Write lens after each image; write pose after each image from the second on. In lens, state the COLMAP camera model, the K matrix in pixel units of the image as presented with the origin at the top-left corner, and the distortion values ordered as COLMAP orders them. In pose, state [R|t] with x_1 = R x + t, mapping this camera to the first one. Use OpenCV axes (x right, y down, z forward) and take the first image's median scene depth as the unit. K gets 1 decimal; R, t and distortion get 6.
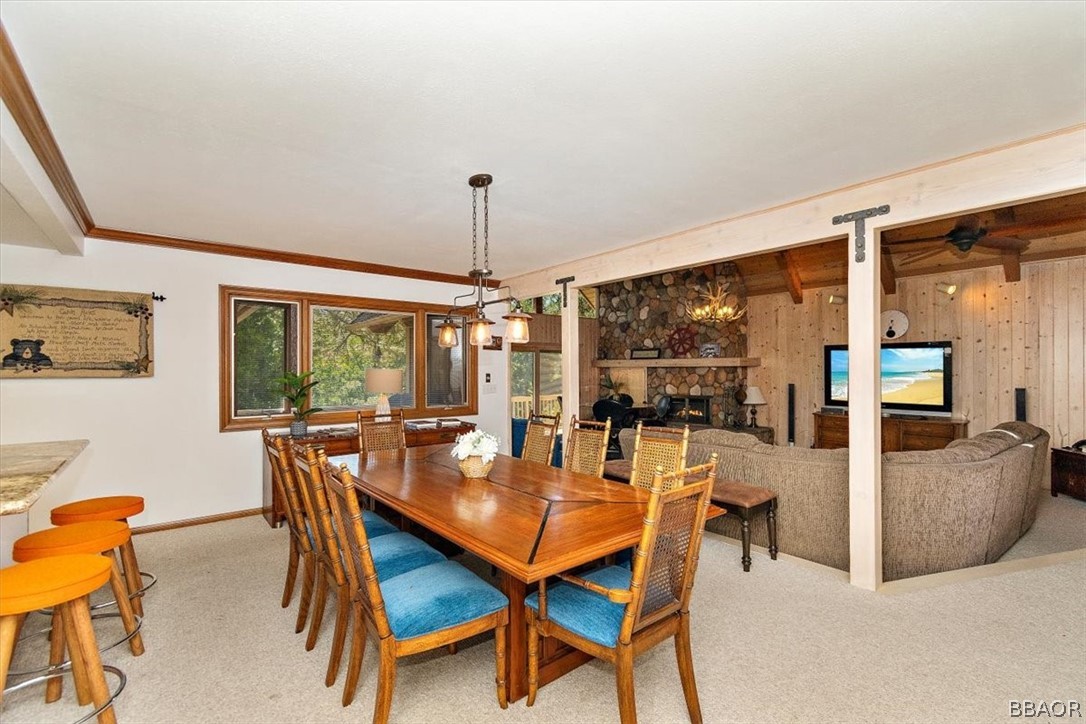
lens RADIAL K [[478.0, 0, 544.4], [0, 478.0, 365.4], [0, 0, 1]] dist [-0.000020, 0.000001]
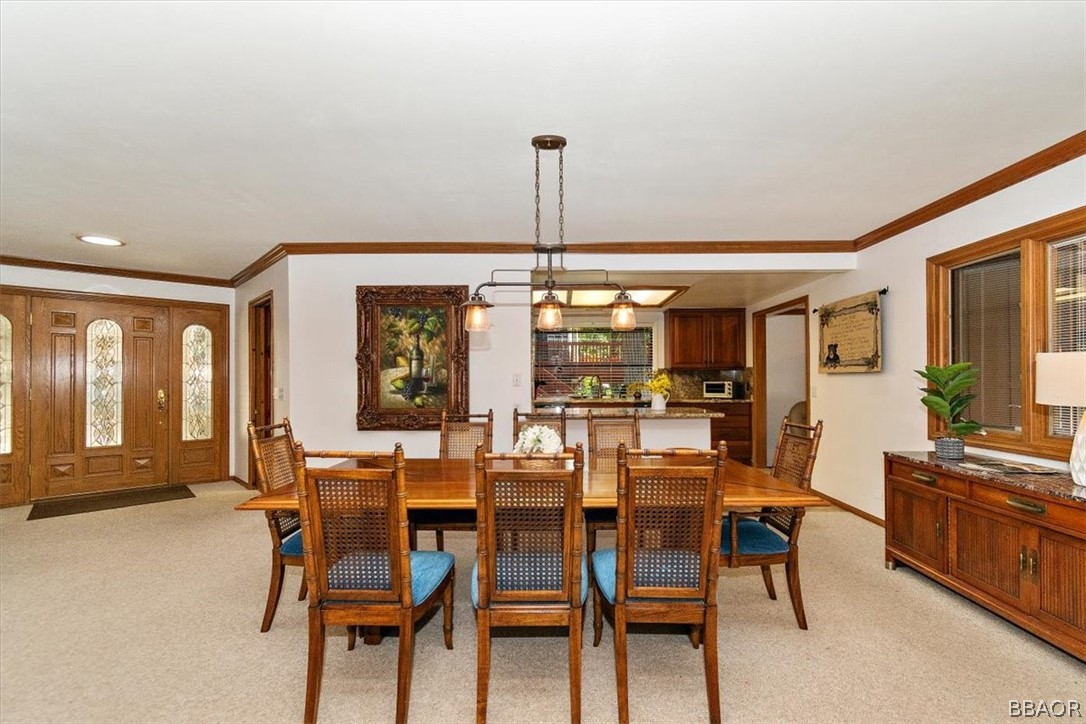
lens RADIAL K [[482.8, 0, 542.5], [0, 482.8, 369.8], [0, 0, 1]] dist [-0.001905, -0.000184]
pose [[-0.669242, -0.012566, -0.742939, 0.395658], [0.003457, 0.999793, -0.020025, 0.036745], [0.743037, -0.015971, -0.669060, 1.172082]]
